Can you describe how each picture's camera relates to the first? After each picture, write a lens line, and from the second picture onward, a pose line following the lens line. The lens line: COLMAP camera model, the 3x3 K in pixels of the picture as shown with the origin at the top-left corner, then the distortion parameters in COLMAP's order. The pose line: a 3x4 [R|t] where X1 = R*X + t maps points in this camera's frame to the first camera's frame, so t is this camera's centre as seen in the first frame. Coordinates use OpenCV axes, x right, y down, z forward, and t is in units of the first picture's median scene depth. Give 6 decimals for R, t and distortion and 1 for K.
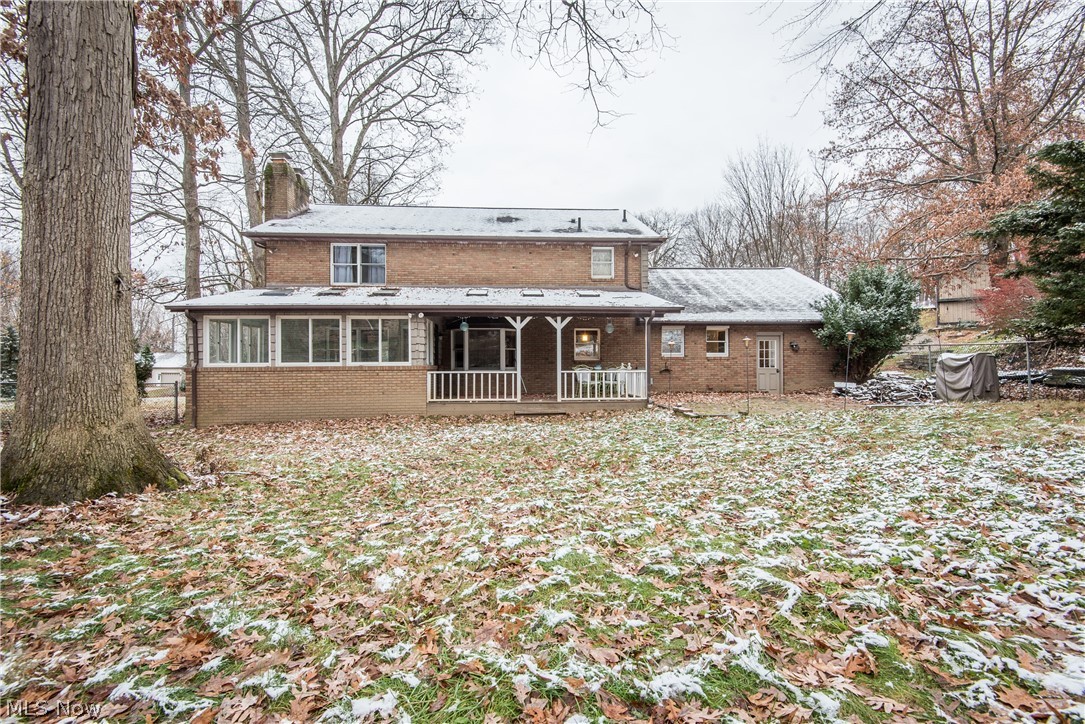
lens RADIAL K [[496.3, 0, 542.5], [0, 496.3, 362.0], [0, 0, 1]] dist [0.020599, -0.000685]
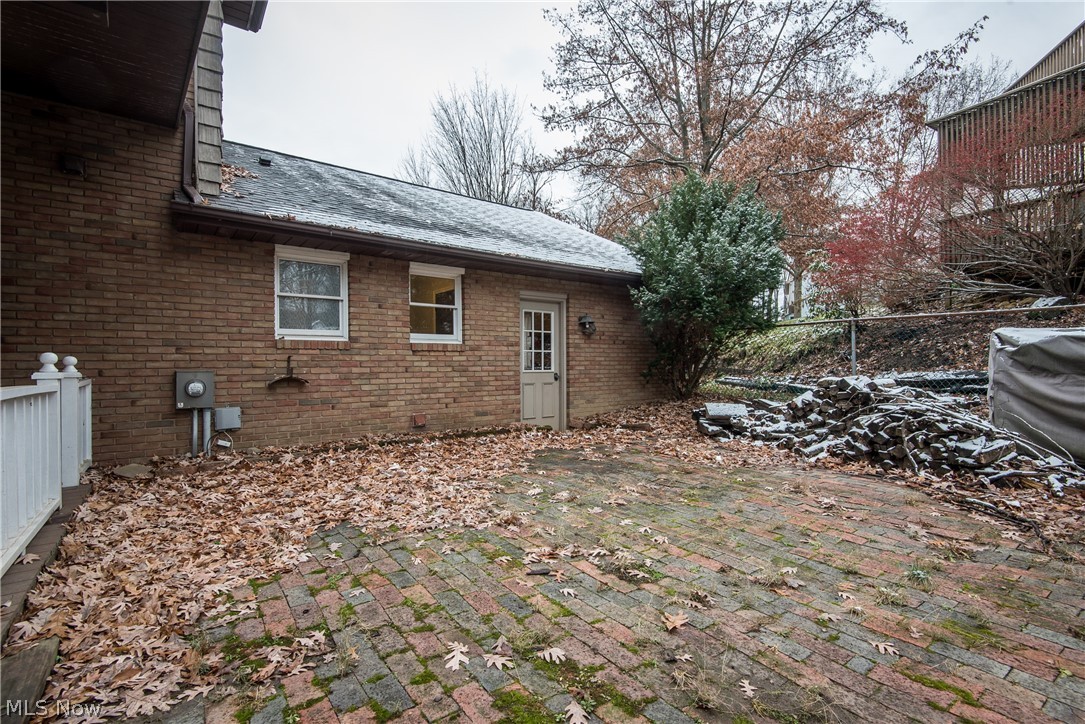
lens RADIAL K [[496.3, 0, 542.5], [0, 496.3, 362.0], [0, 0, 1]] dist [0.020599, -0.000685]
pose [[0.840007, 0.000124, 0.542575, 0.205015], [0.003166, 0.999982, -0.005129, 0.006447], [-0.542566, 0.006026, 0.839992, 0.615603]]
